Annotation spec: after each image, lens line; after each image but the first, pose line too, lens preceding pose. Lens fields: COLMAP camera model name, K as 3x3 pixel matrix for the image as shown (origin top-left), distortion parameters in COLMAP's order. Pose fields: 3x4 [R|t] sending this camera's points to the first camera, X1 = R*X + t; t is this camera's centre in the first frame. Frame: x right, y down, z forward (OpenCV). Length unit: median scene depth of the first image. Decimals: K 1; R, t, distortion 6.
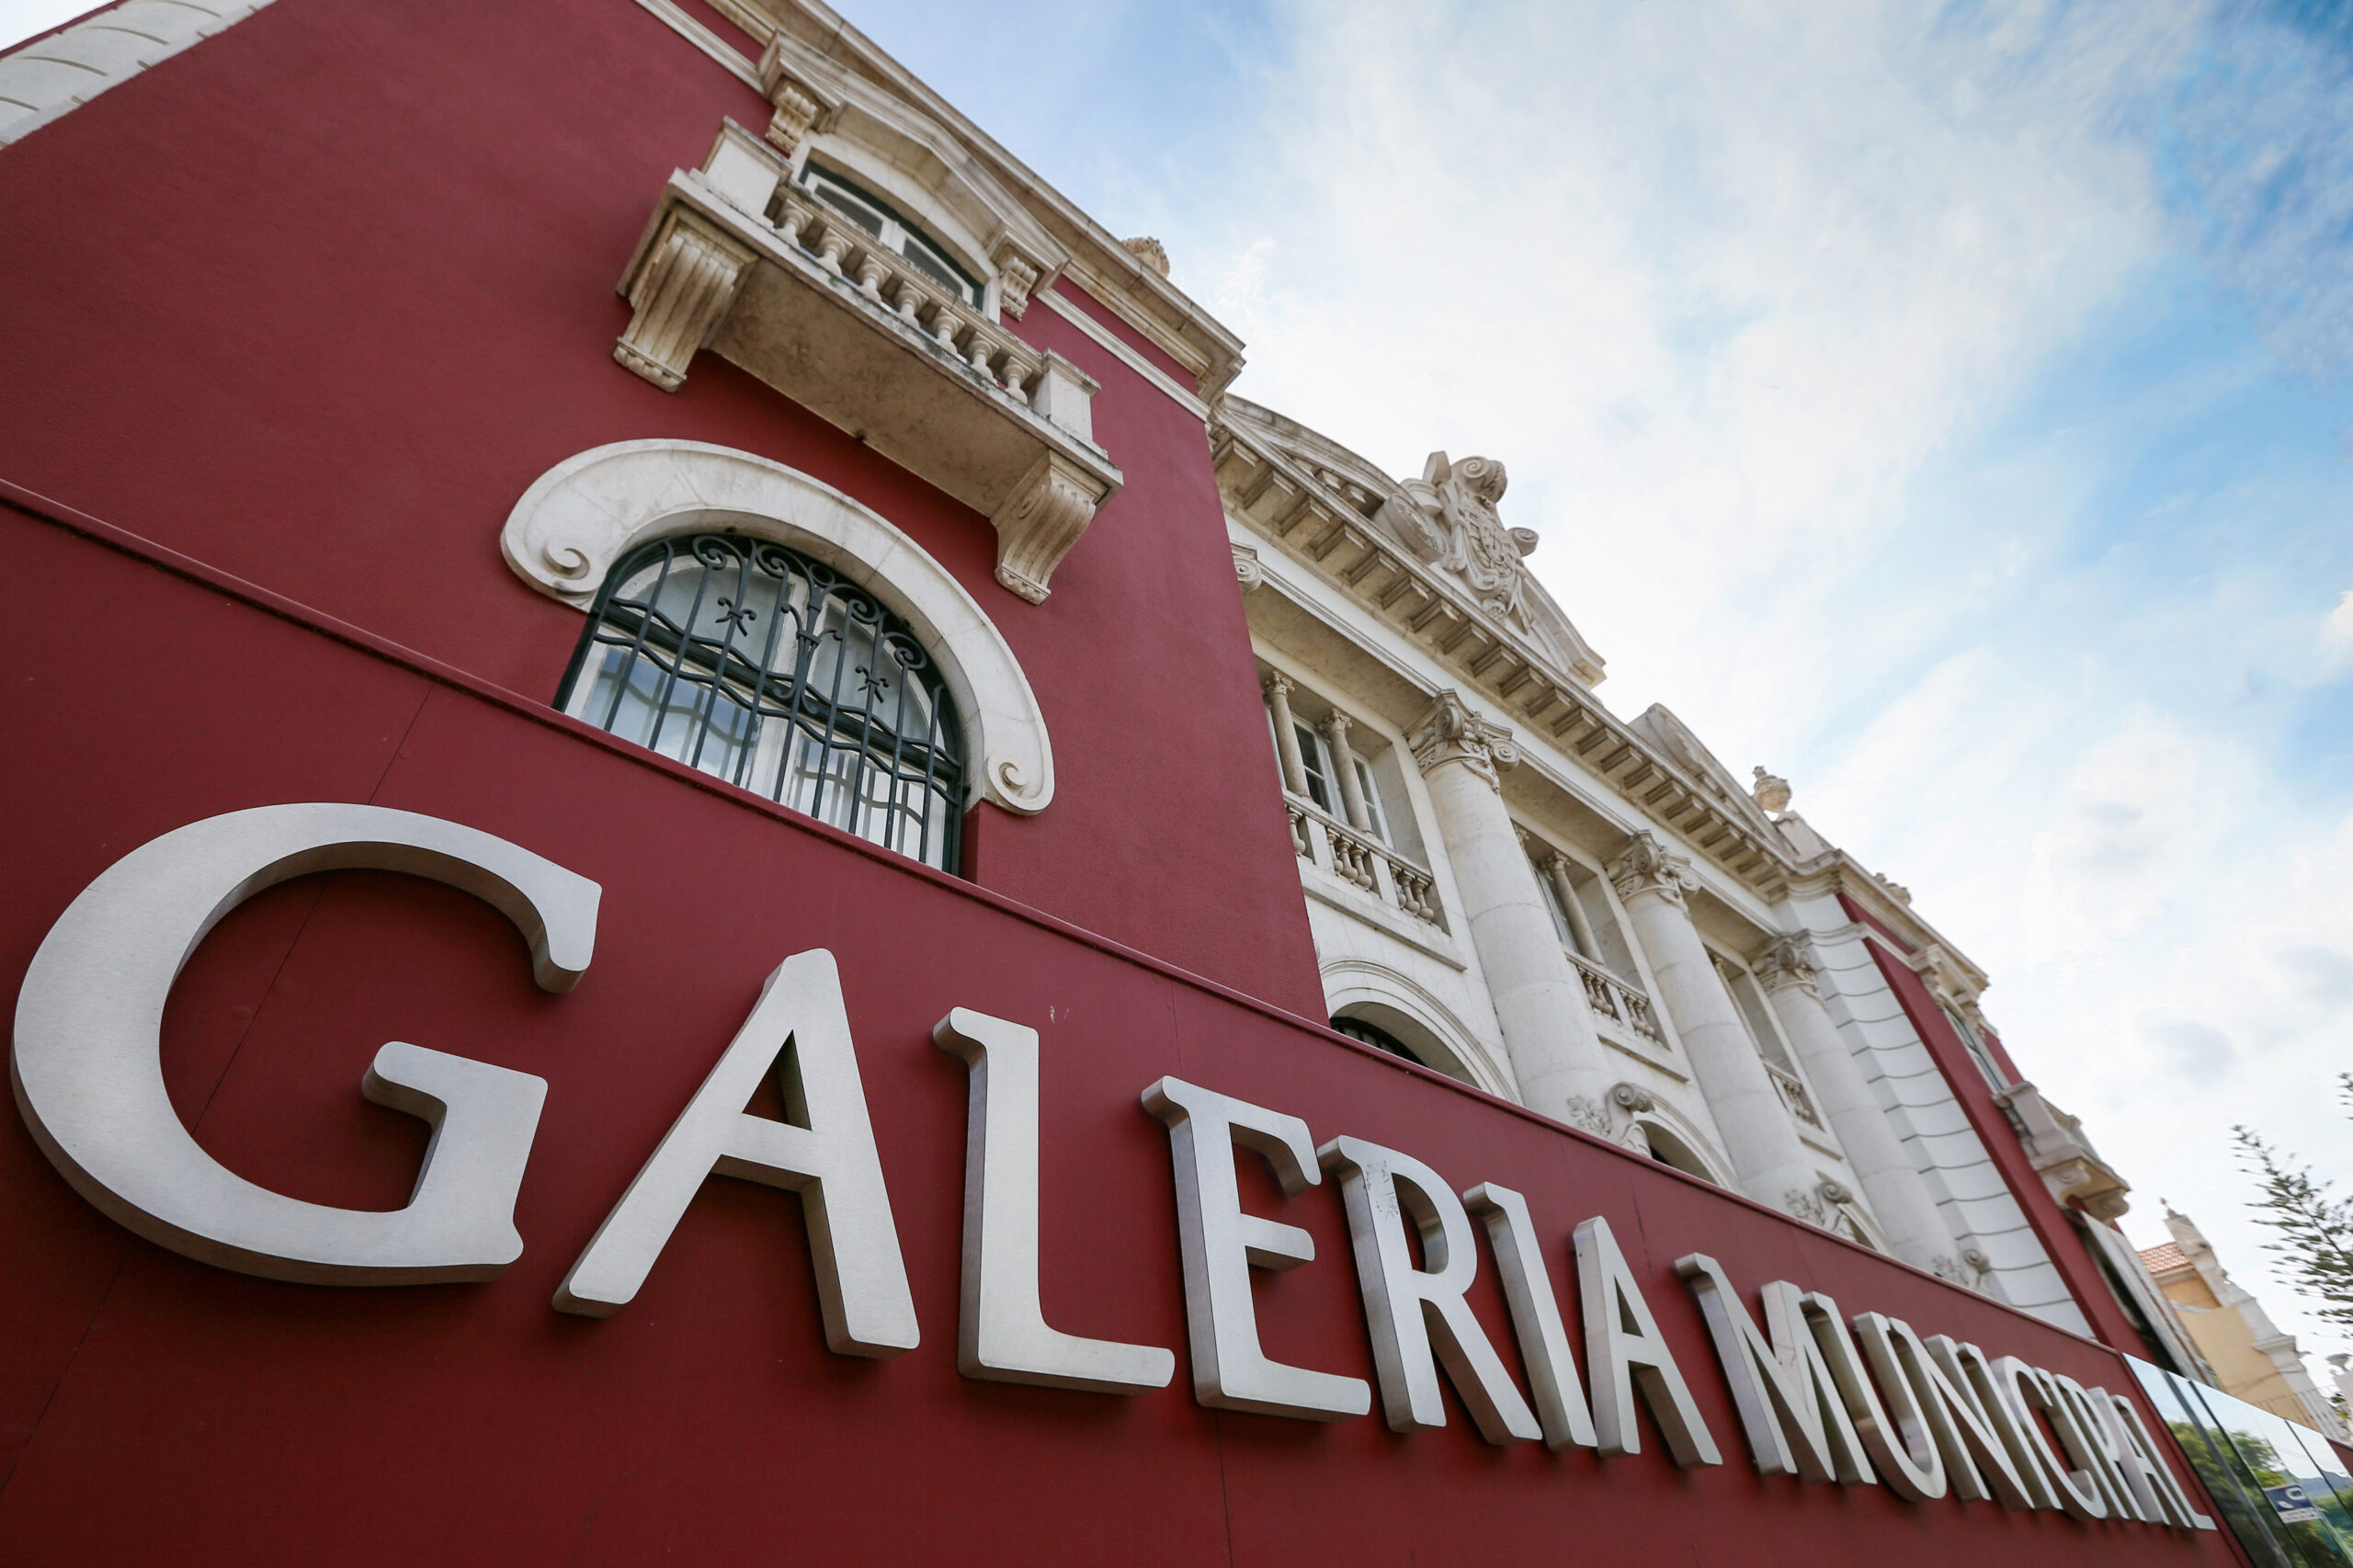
lens RADIAL K [[1093.9, 0, 1166.5], [0, 1093.9, 775.2], [0, 0, 1]] dist [-0.017065, 0.000007]
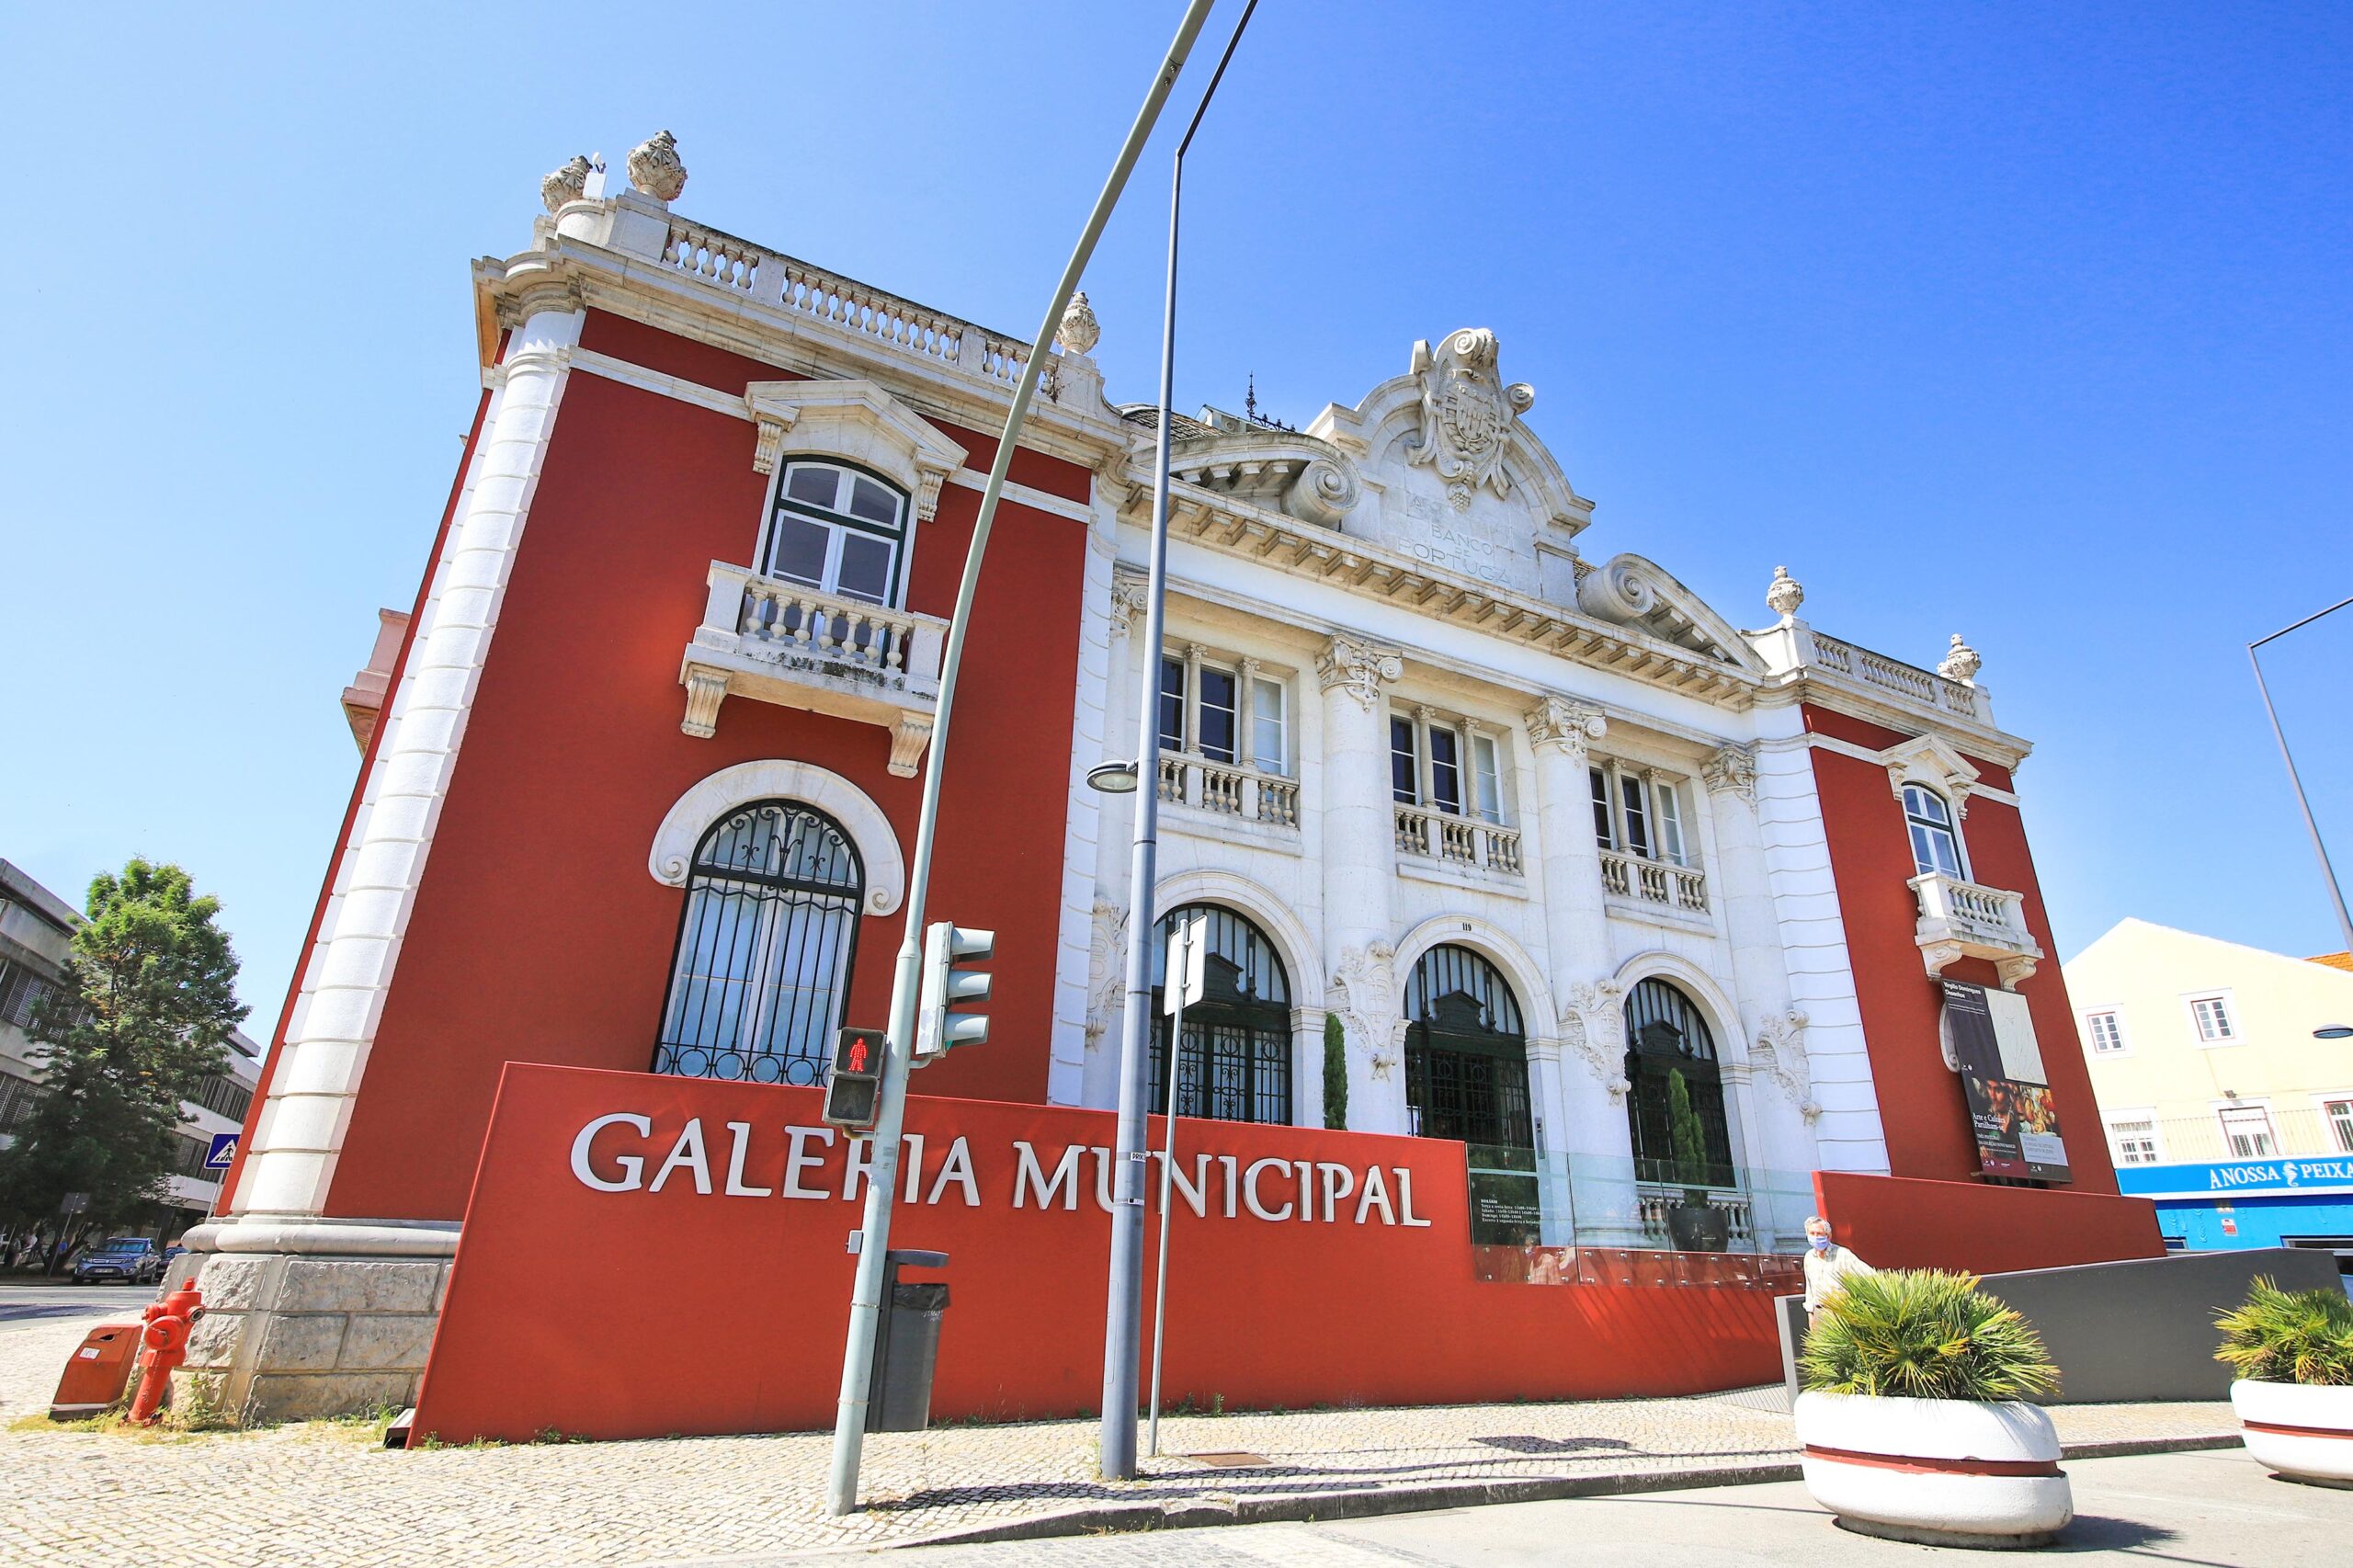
lens RADIAL K [[1092.0, 0, 1176.5], [0, 1092.0, 784.0], [0, 0, 1]] dist [0.020347, -0.000035]
pose [[0.970807, -0.007197, -0.239752, 2.578808], [0.085026, 0.944968, 0.315920, -2.281908], [0.224284, -0.327083, 0.917994, -2.241789]]
